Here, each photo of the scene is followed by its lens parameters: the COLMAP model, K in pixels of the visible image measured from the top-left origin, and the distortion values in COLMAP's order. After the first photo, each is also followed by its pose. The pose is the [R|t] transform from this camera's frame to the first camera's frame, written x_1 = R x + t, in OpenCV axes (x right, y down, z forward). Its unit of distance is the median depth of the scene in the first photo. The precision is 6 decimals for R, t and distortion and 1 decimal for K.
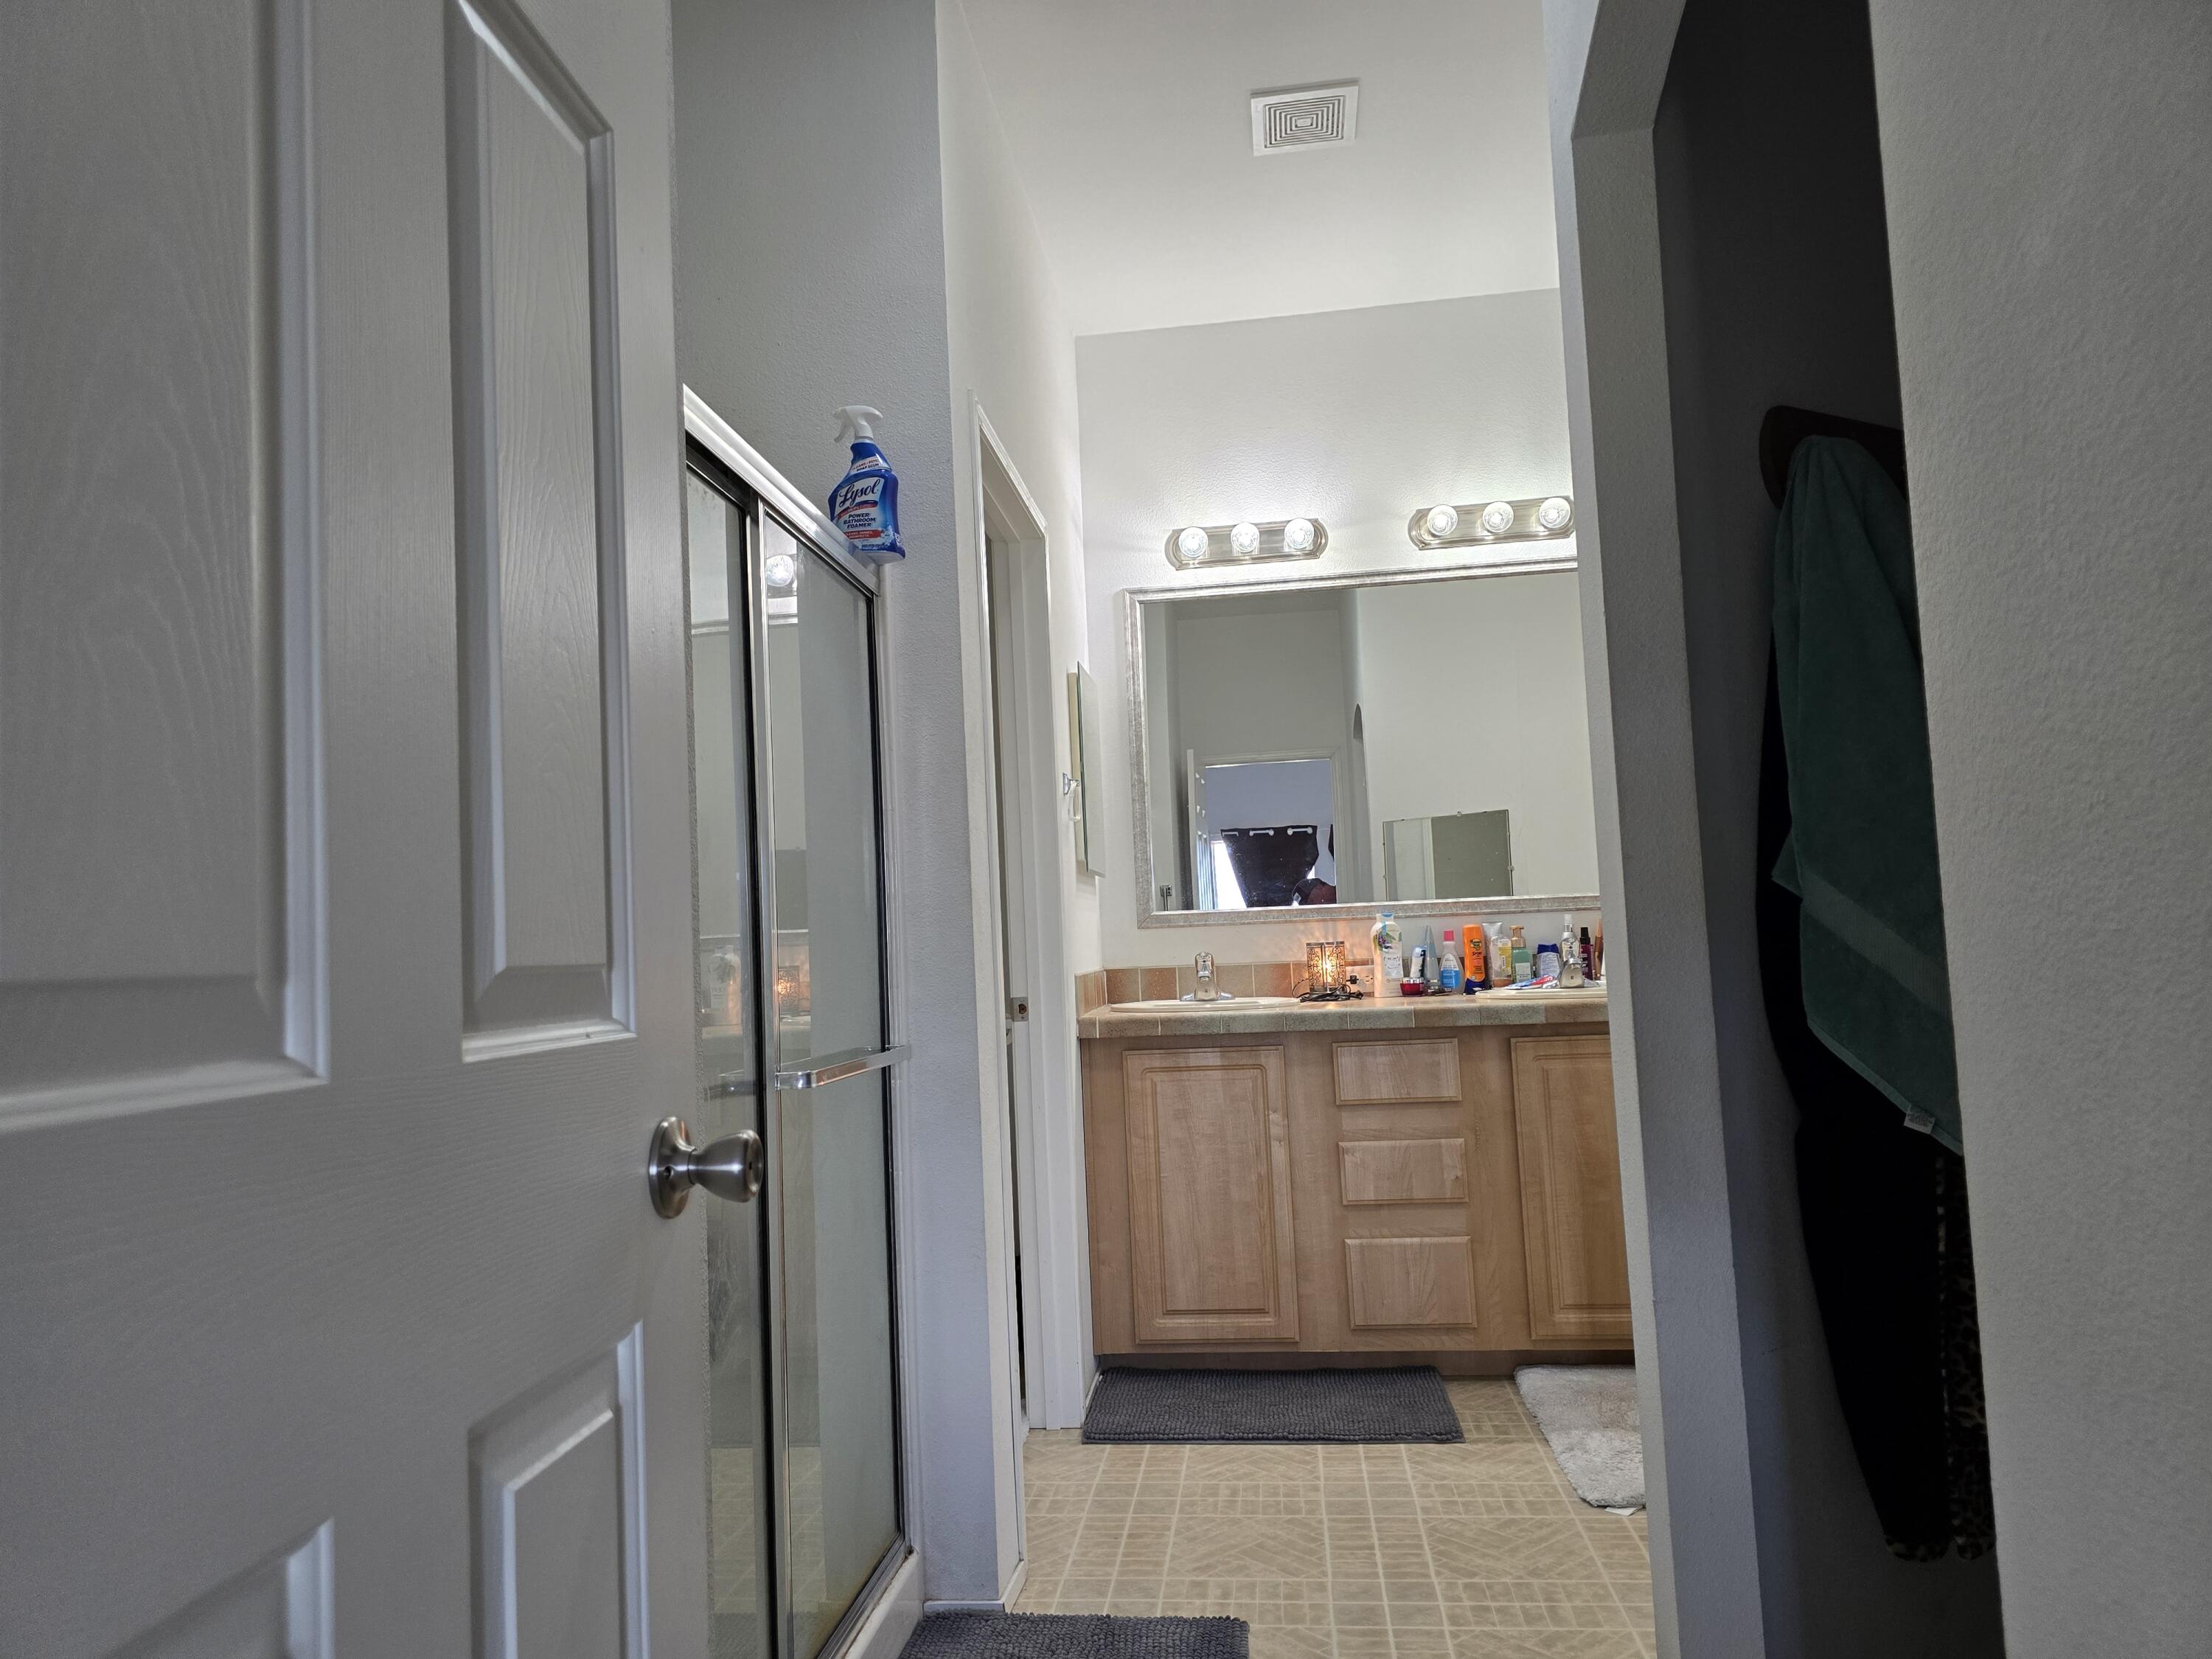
lens RADIAL K [[1483.7, 0, 1102.2], [0, 1483.7, 833.6], [0, 0, 1]] dist [0.019217, -0.012814]
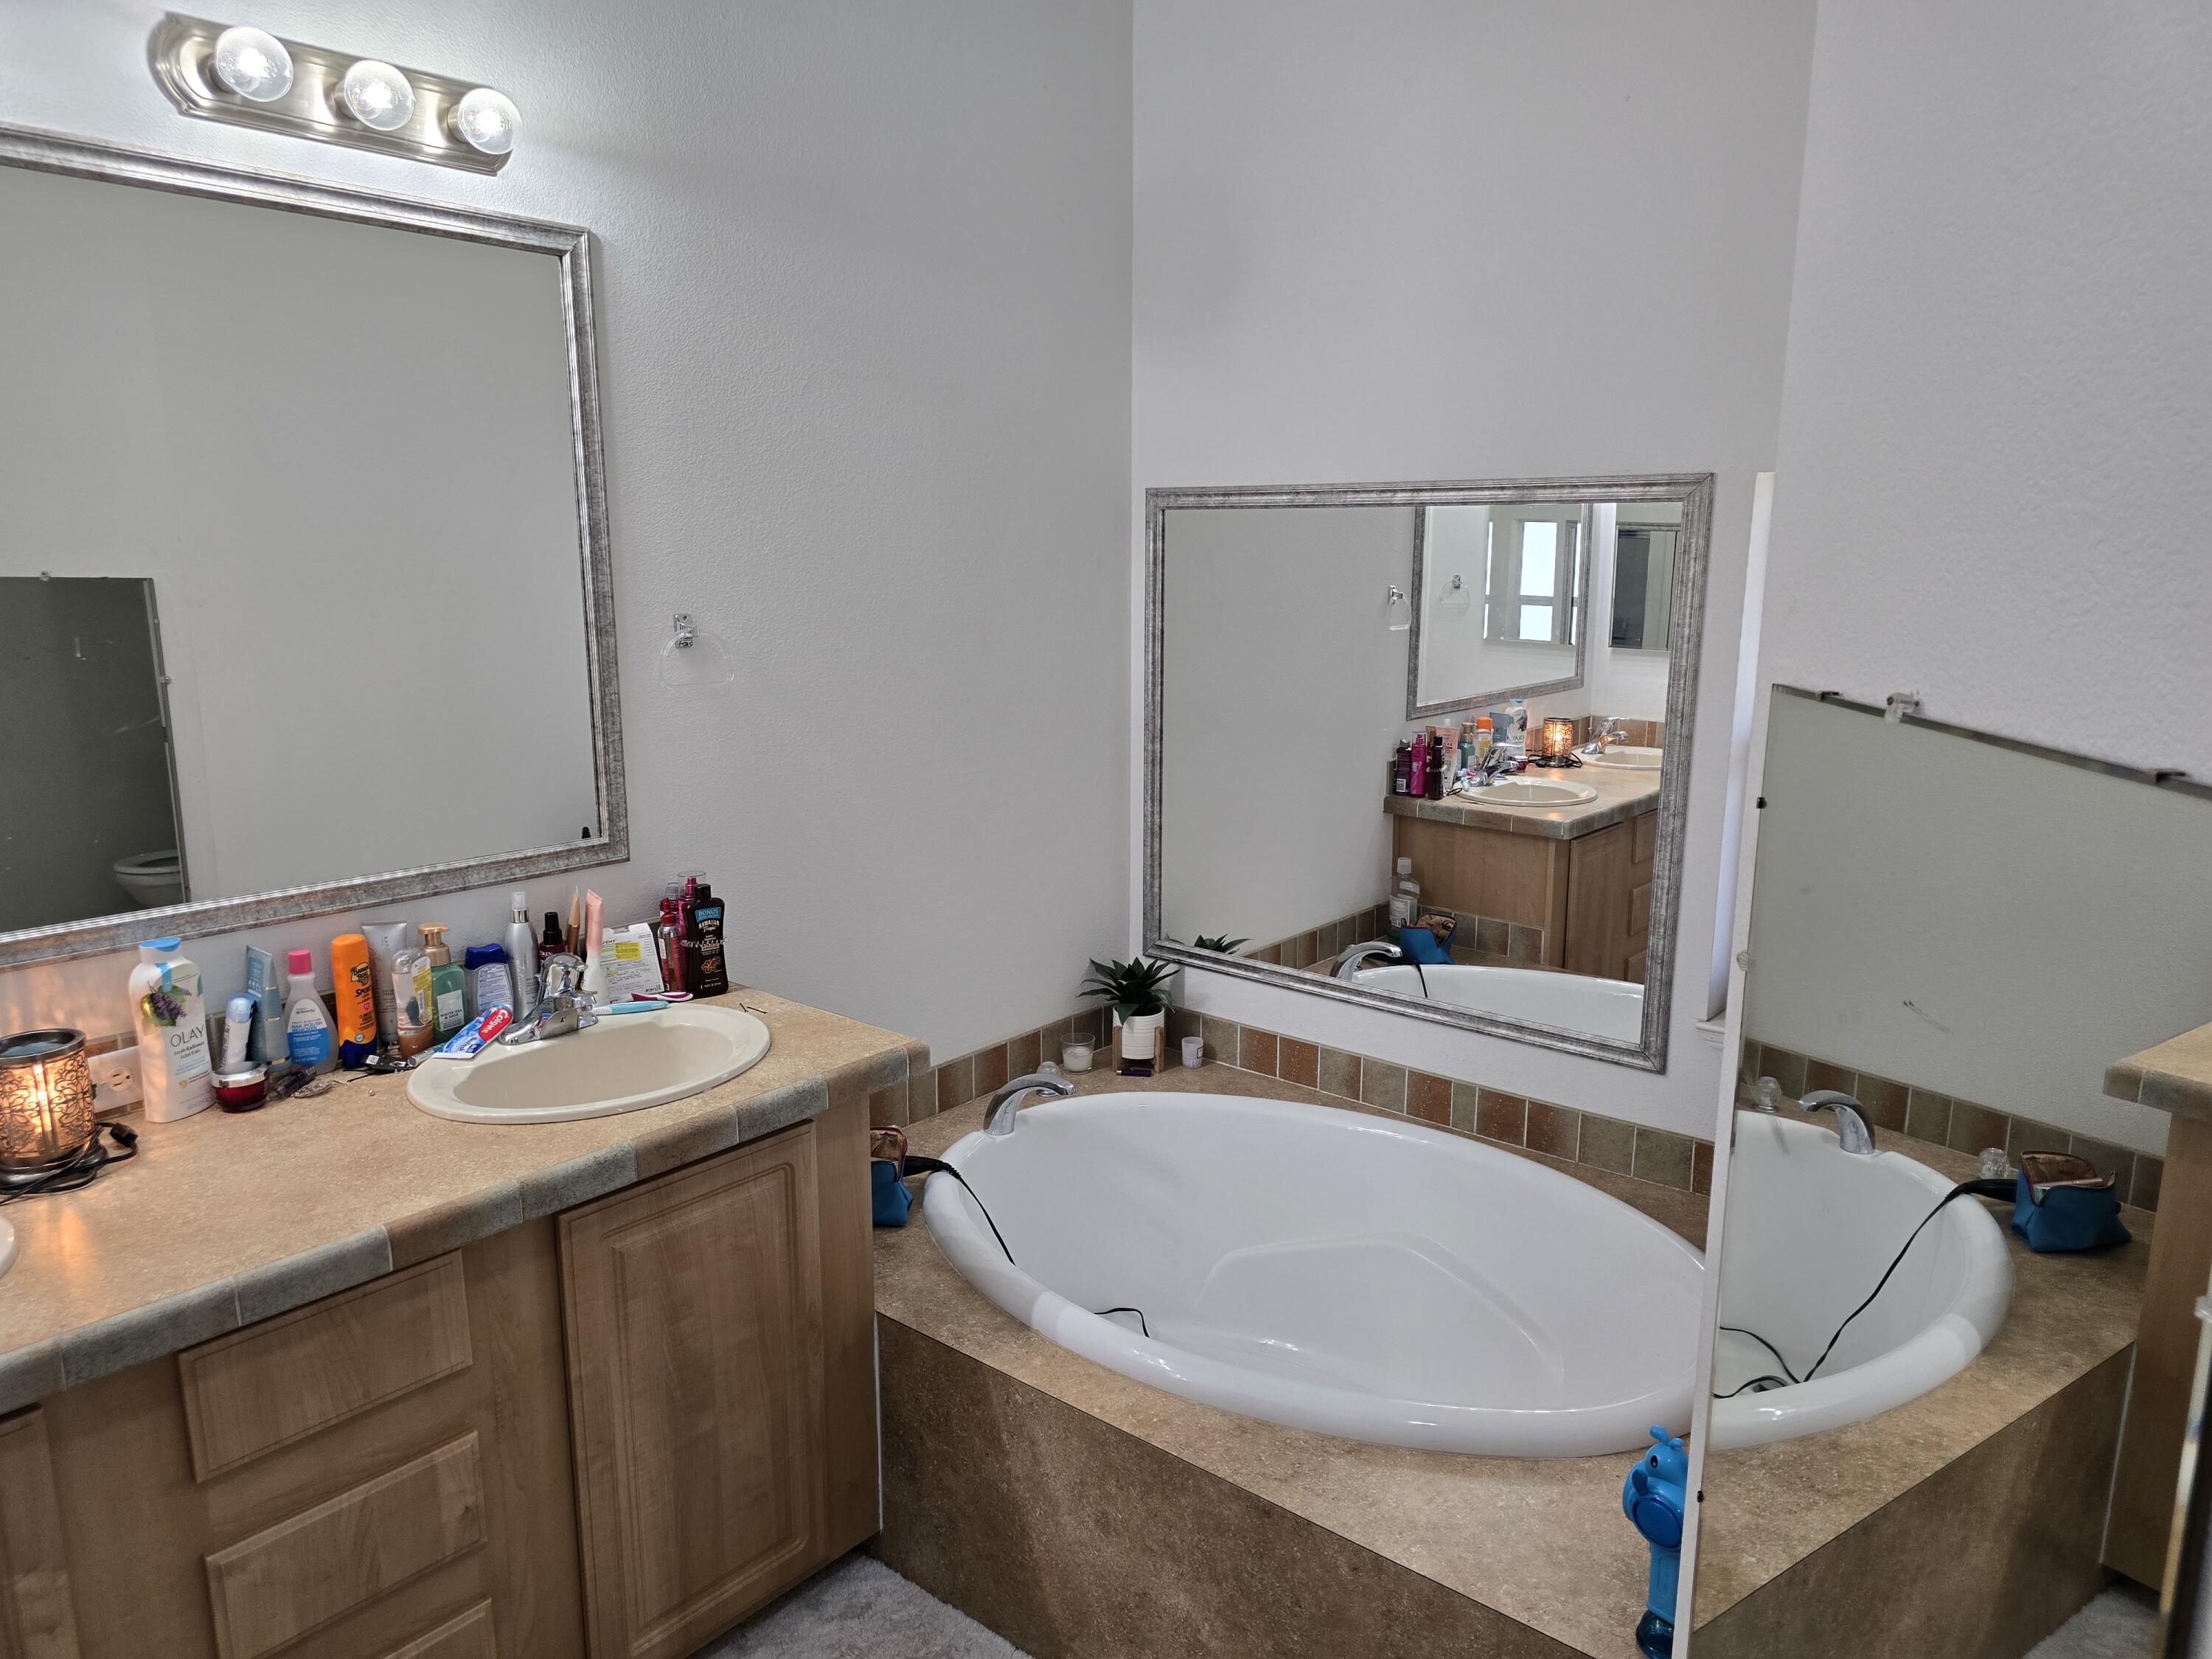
lens RADIAL K [[1483.7, 0, 1113.2], [0, 1483.7, 832.2], [0, 0, 1]] dist [0.019217, -0.012814]
pose [[0.538130, -0.119365, 0.834367, -0.034756], [-0.093112, 0.975443, 0.199600, -0.102029], [-0.837703, -0.185101, 0.513801, 0.526085]]
